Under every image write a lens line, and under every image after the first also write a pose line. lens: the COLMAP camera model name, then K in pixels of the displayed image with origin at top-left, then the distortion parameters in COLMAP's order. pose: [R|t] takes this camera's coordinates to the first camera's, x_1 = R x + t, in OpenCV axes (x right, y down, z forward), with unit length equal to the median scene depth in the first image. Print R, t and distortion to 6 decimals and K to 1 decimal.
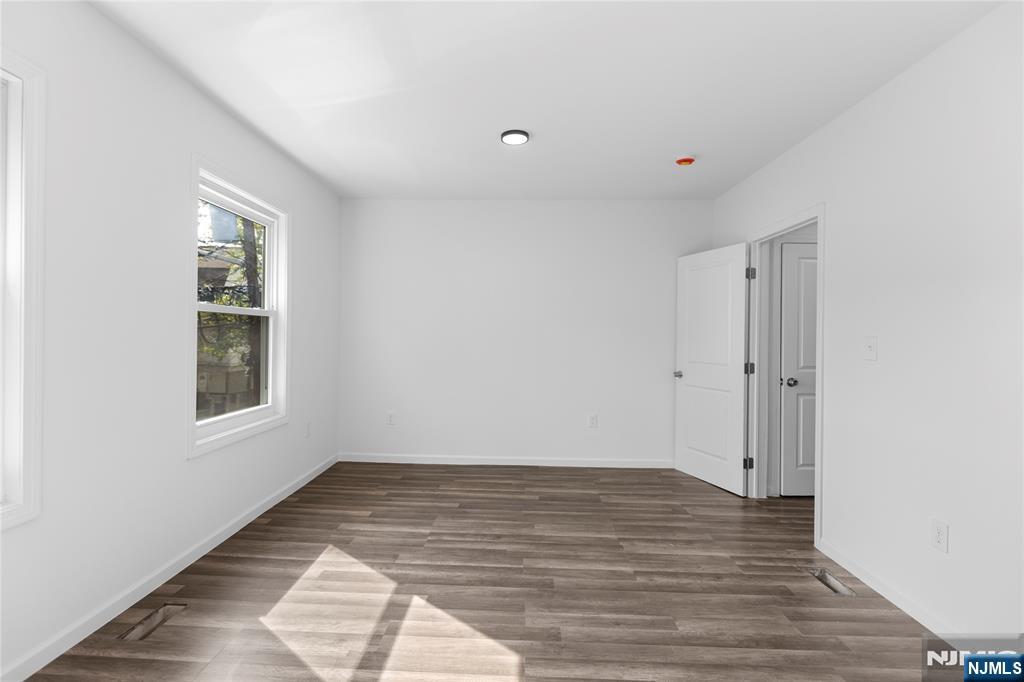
lens RADIAL K [[457.4, 0, 507.6], [0, 457.4, 339.8], [0, 0, 1]] dist [-0.002335, -0.000031]
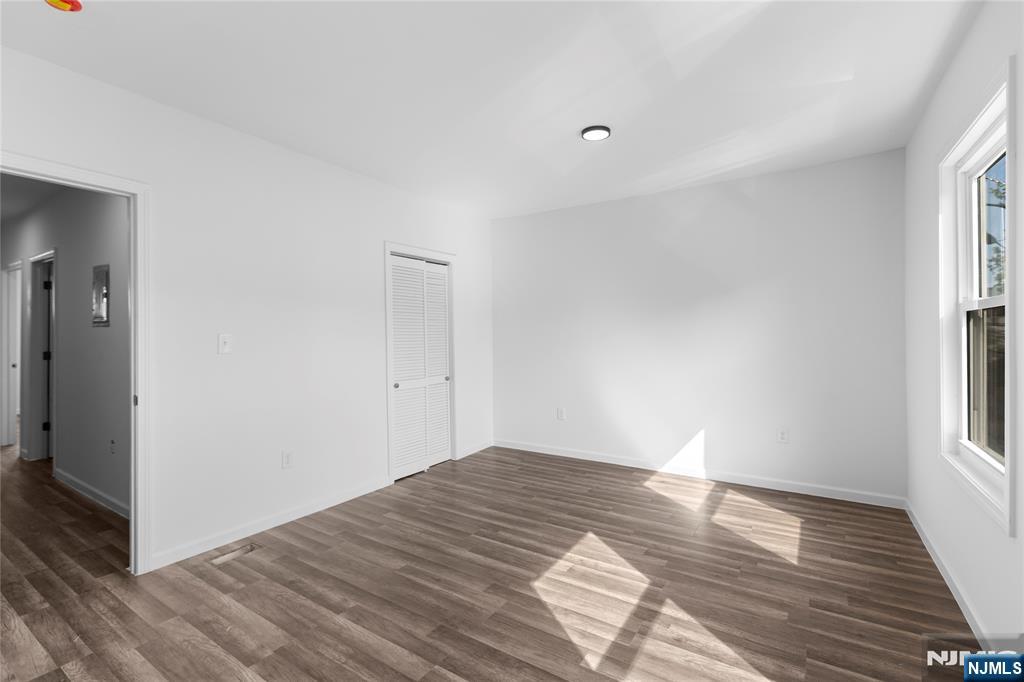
lens RADIAL K [[457.4, 0, 511.7], [0, 457.4, 333.3], [0, 0, 1]] dist [-0.002335, -0.000031]
pose [[-0.852444, -0.008812, 0.522744, -0.391656], [-0.003115, 0.999926, 0.011776, -0.020792], [-0.522809, 0.008410, -0.852408, 1.400750]]
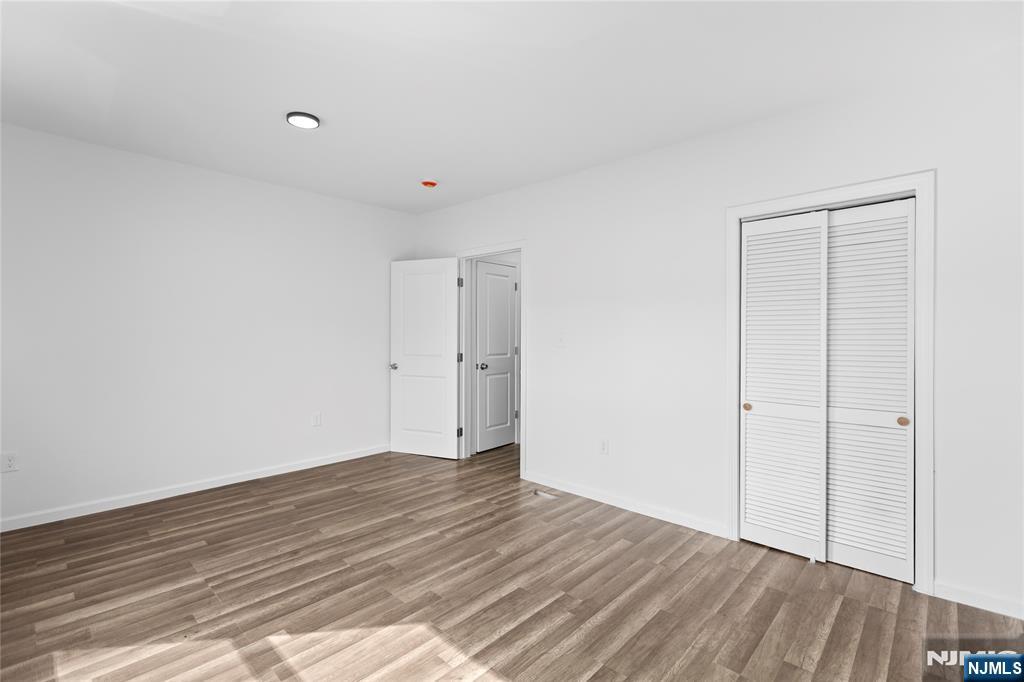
lens RADIAL K [[457.4, 0, 508.0], [0, 457.4, 339.4], [0, 0, 1]] dist [-0.002335, -0.000031]
pose [[0.664899, -0.017399, 0.746731, -0.431435], [0.010094, 0.999847, 0.014308, -0.005156], [-0.746865, -0.001976, 0.664973, 0.076370]]
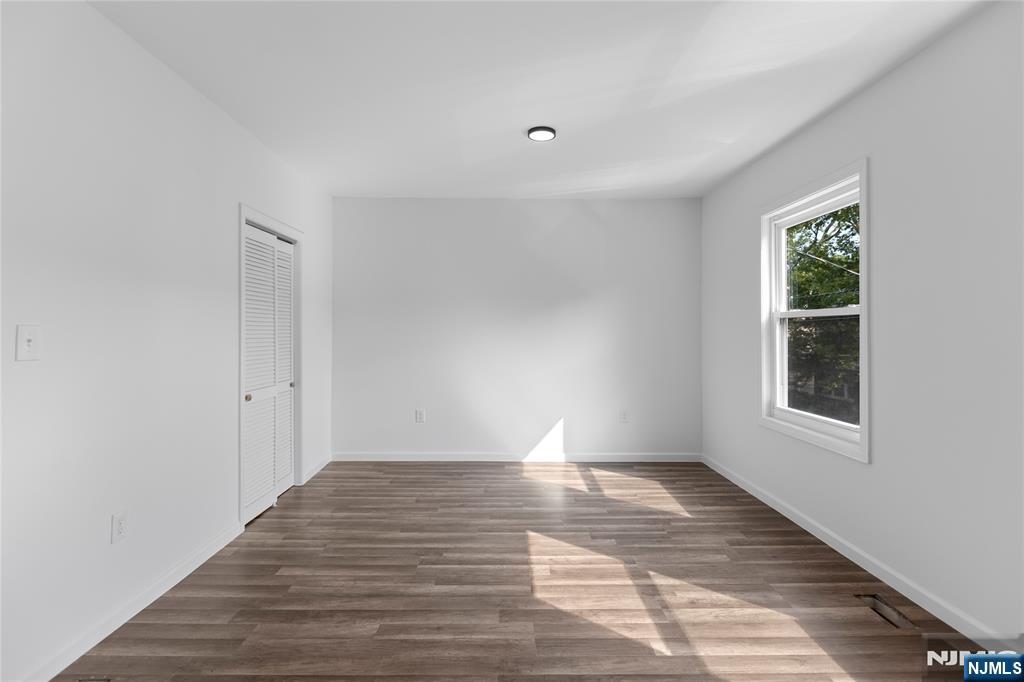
lens RADIAL K [[457.4, 0, 504.1], [0, 457.4, 322.2], [0, 0, 1]] dist [-0.002335, -0.000031]
pose [[-0.999419, -0.018206, -0.028800, 0.104008], [-0.017855, 0.999764, -0.012396, -0.013618], [0.029019, -0.011874, -0.999508, 1.461279]]
